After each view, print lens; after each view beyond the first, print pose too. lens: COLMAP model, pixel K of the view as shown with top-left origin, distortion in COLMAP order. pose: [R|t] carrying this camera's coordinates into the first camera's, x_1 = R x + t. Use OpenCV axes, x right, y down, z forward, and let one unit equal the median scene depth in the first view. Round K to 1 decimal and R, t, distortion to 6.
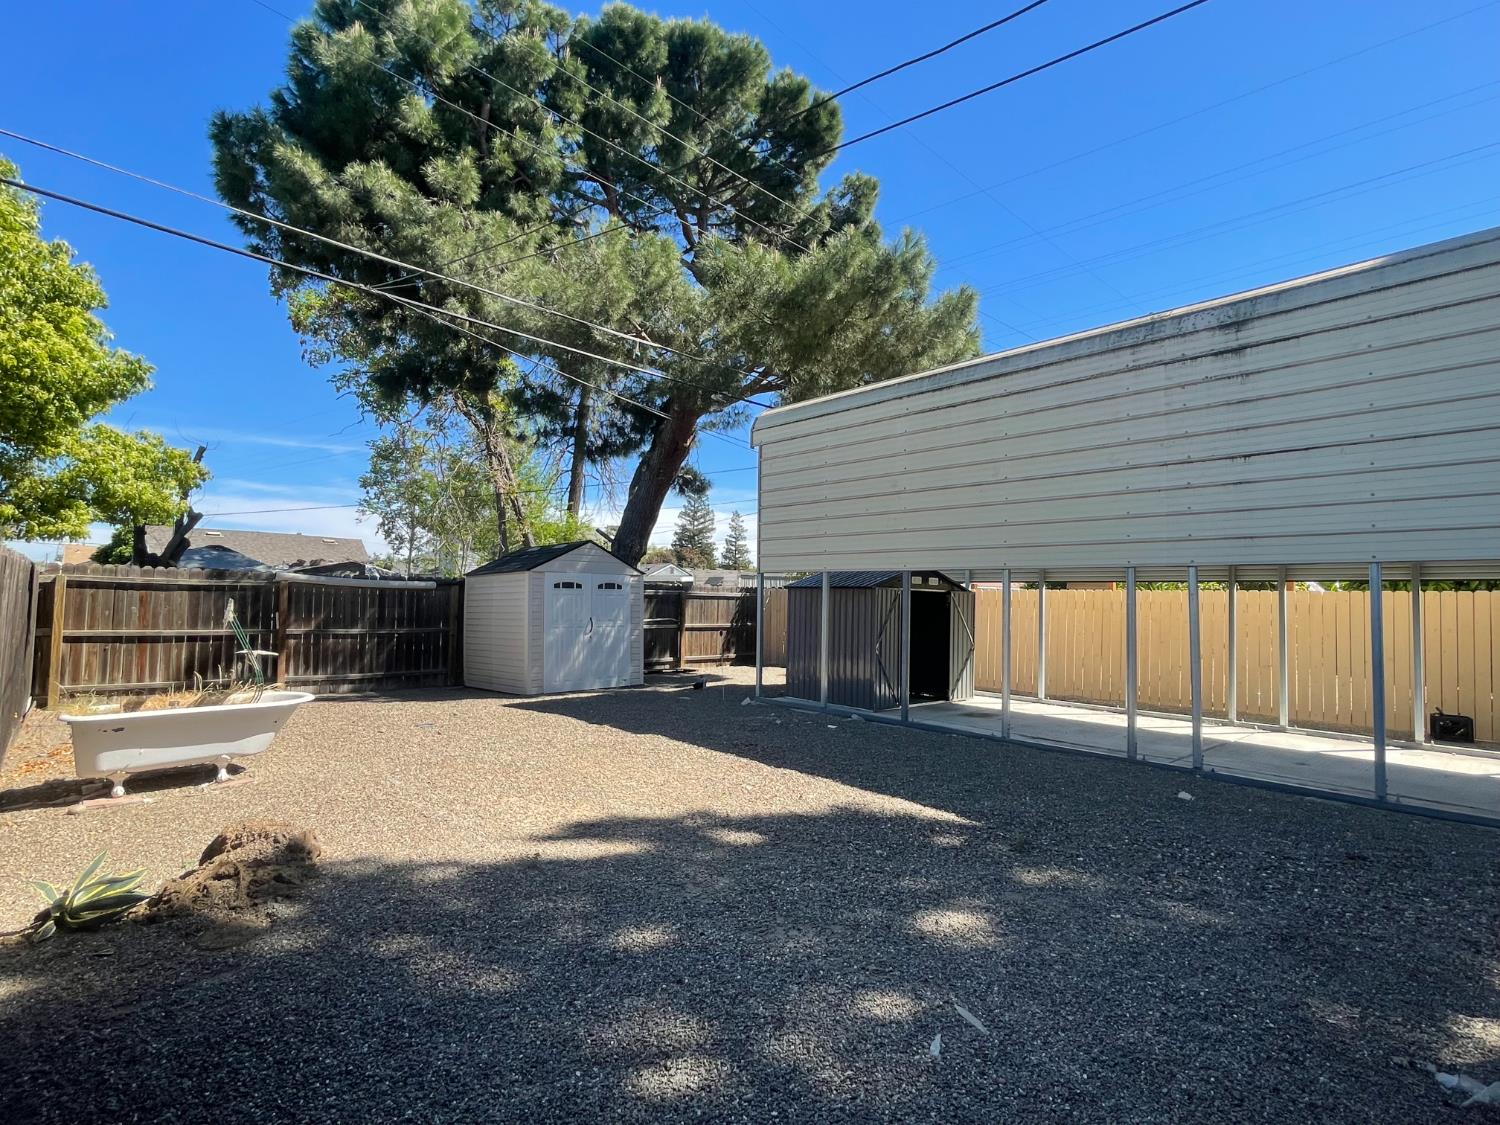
lens RADIAL K [[761.4, 0, 743.2], [0, 761.4, 566.3], [0, 0, 1]] dist [0.002758, 0.000498]
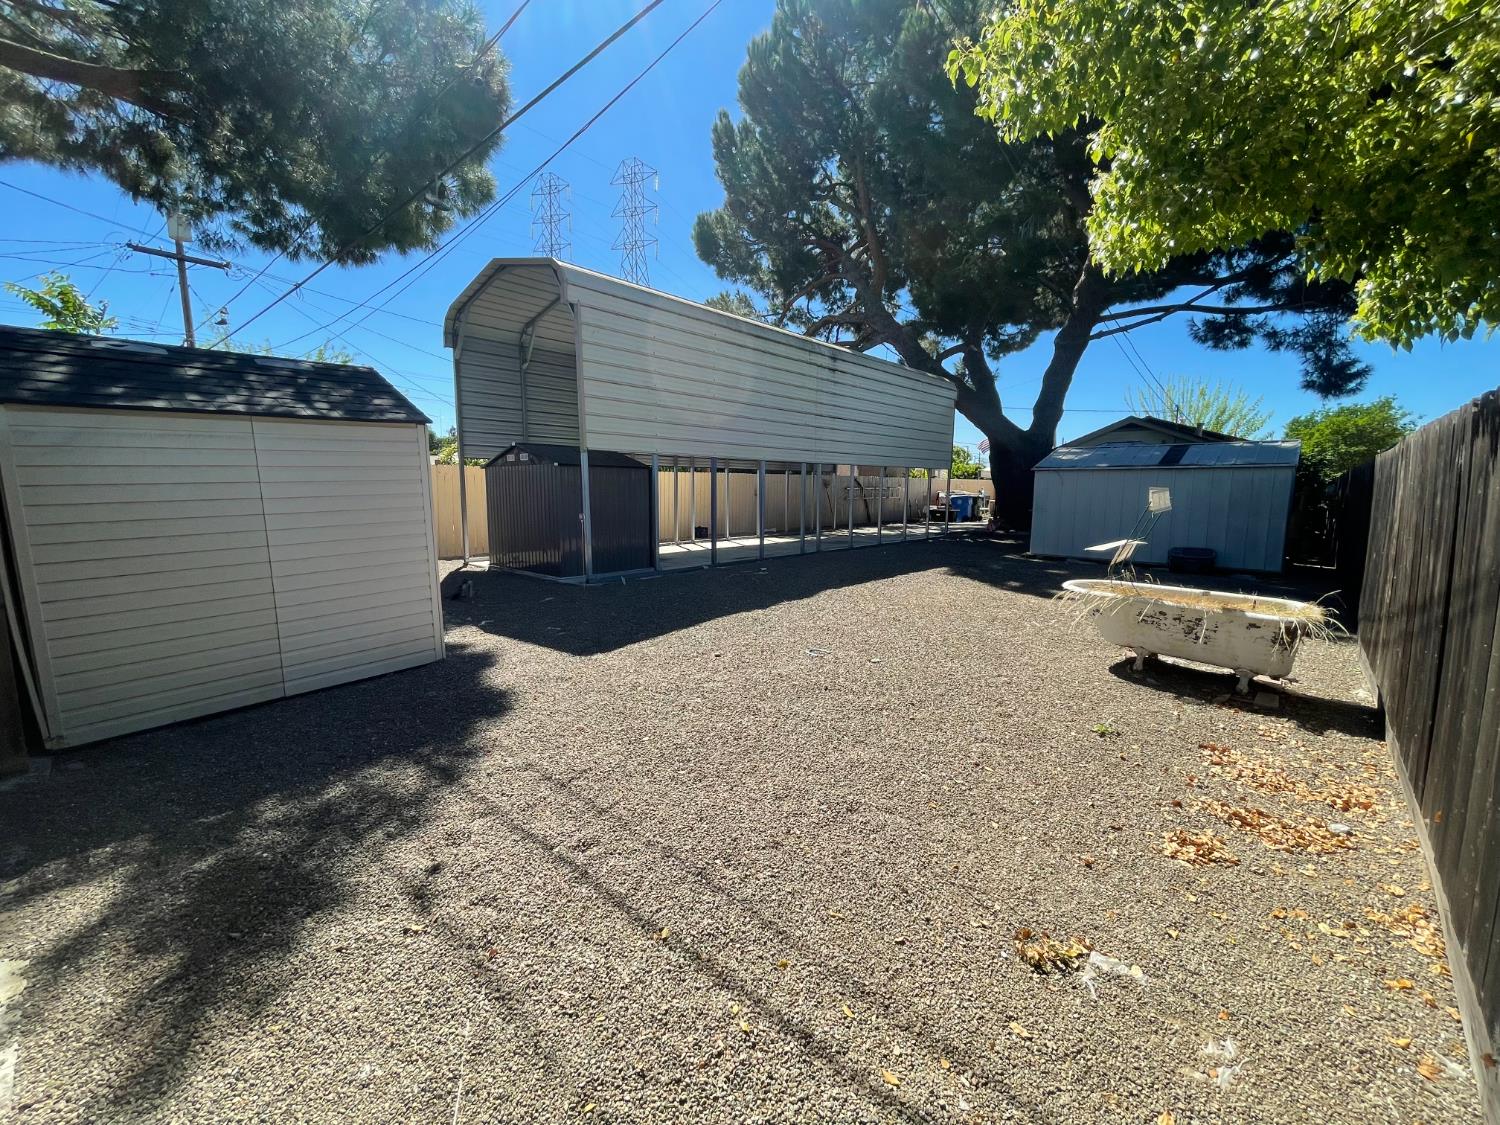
lens RADIAL K [[592.7, 0, 750.0], [0, 592.7, 562.5], [0, 0, 1]] dist [-0.000160, -0.000009]
pose [[-0.073751, -0.149338, 0.986032, -0.429797], [-0.051549, 0.987974, 0.145776, 0.016809], [-0.995943, -0.040078, -0.080563, 0.488227]]
